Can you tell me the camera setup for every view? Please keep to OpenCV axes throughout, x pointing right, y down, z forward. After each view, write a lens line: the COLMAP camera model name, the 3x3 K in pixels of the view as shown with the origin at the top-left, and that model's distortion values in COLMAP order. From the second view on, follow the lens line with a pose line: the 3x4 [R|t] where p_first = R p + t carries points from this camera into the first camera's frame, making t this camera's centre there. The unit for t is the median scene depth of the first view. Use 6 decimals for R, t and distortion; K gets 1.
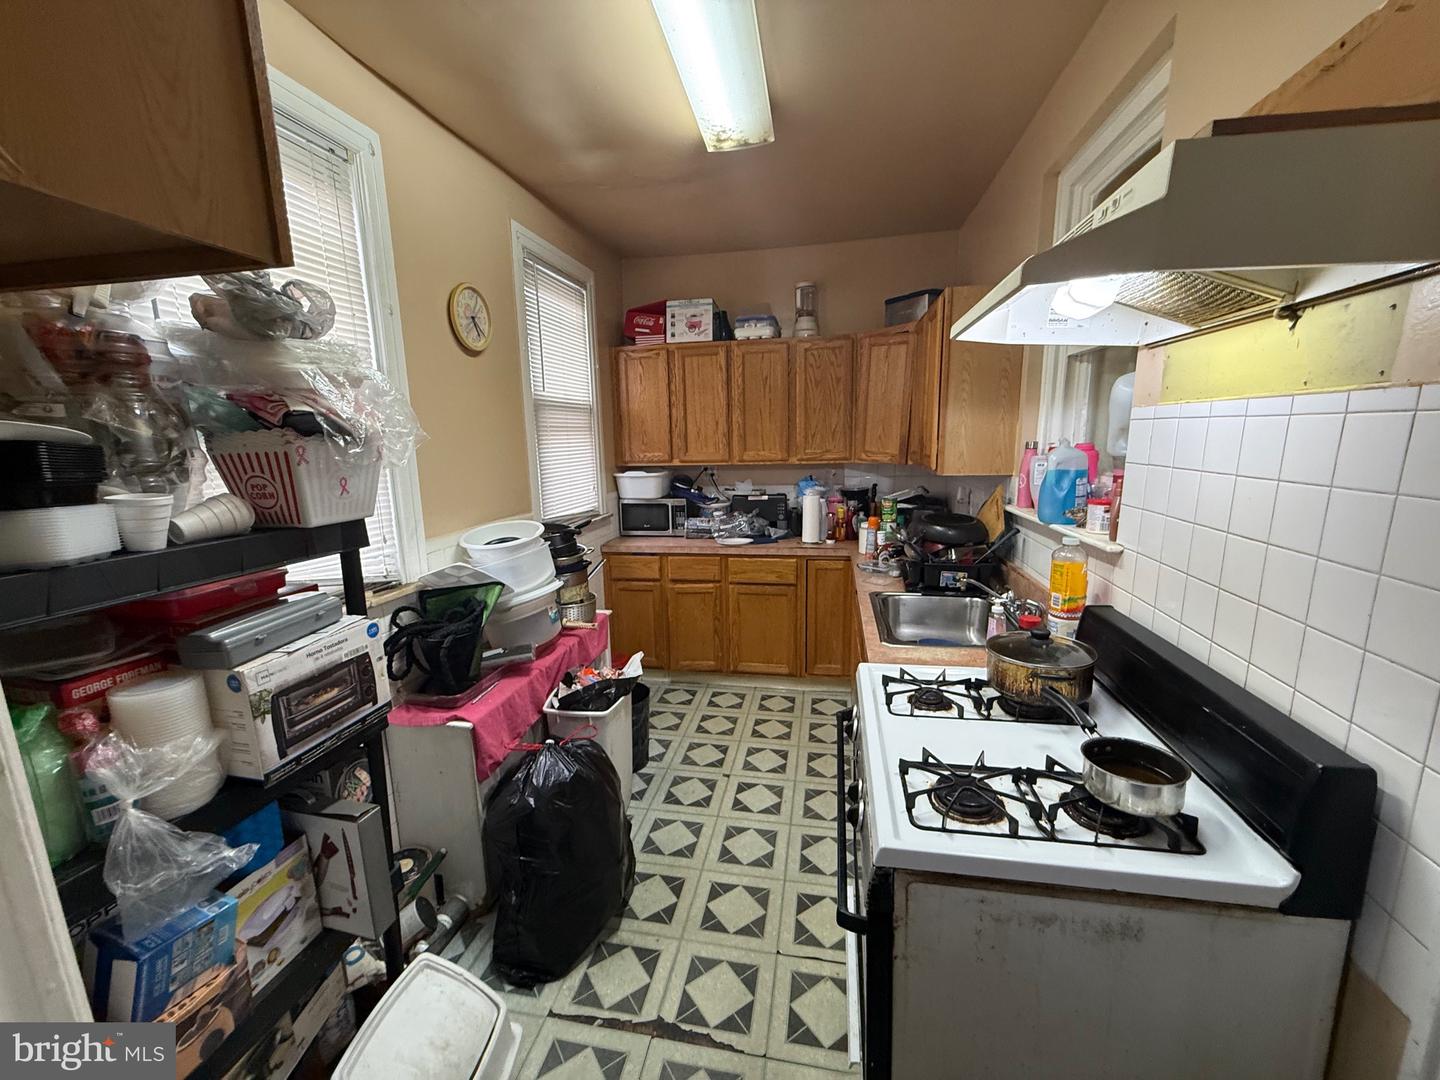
lens RADIAL K [[572.4, 0, 717.7], [0, 572.4, 541.6], [0, 0, 1]] dist [-0.001802, -0.000581]
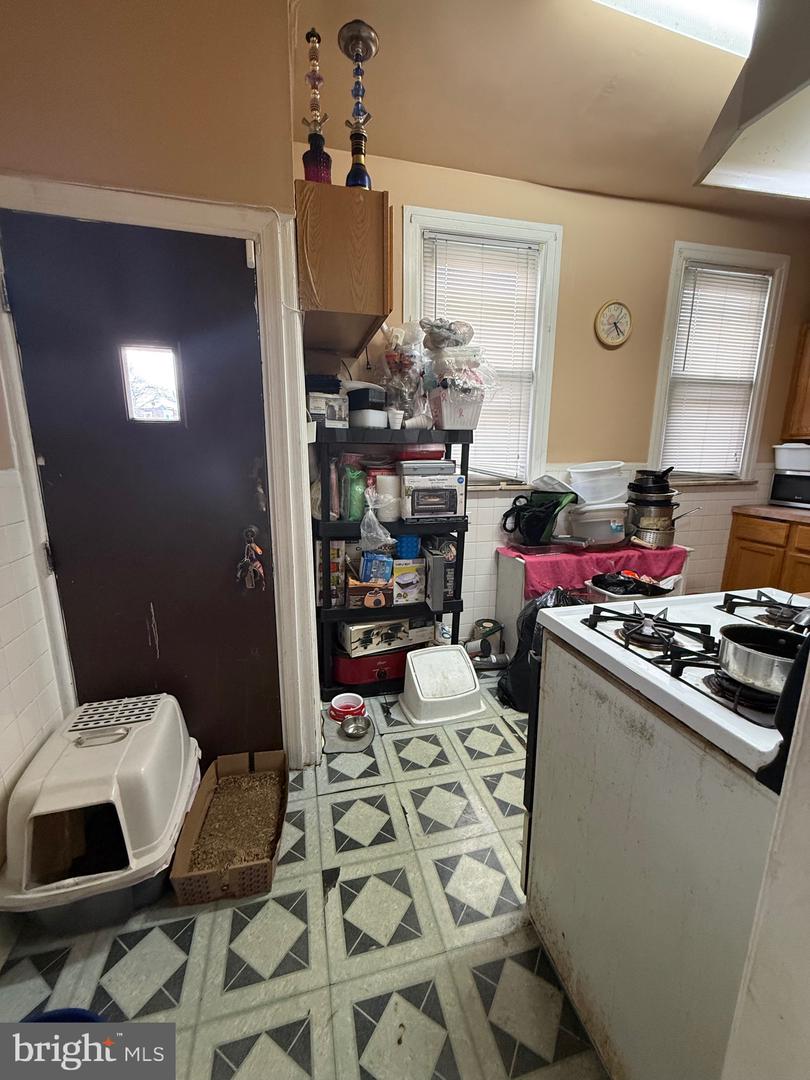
lens RADIAL K [[429.3, 0, 404.5], [0, 429.3, 538.1], [0, 0, 1]] dist [-0.001802, -0.000581]
pose [[0.426986, 0.210617, -0.879388, 0.566837], [-0.176893, 0.973162, 0.147186, 0.117325], [0.886788, 0.092711, 0.452783, 0.056685]]
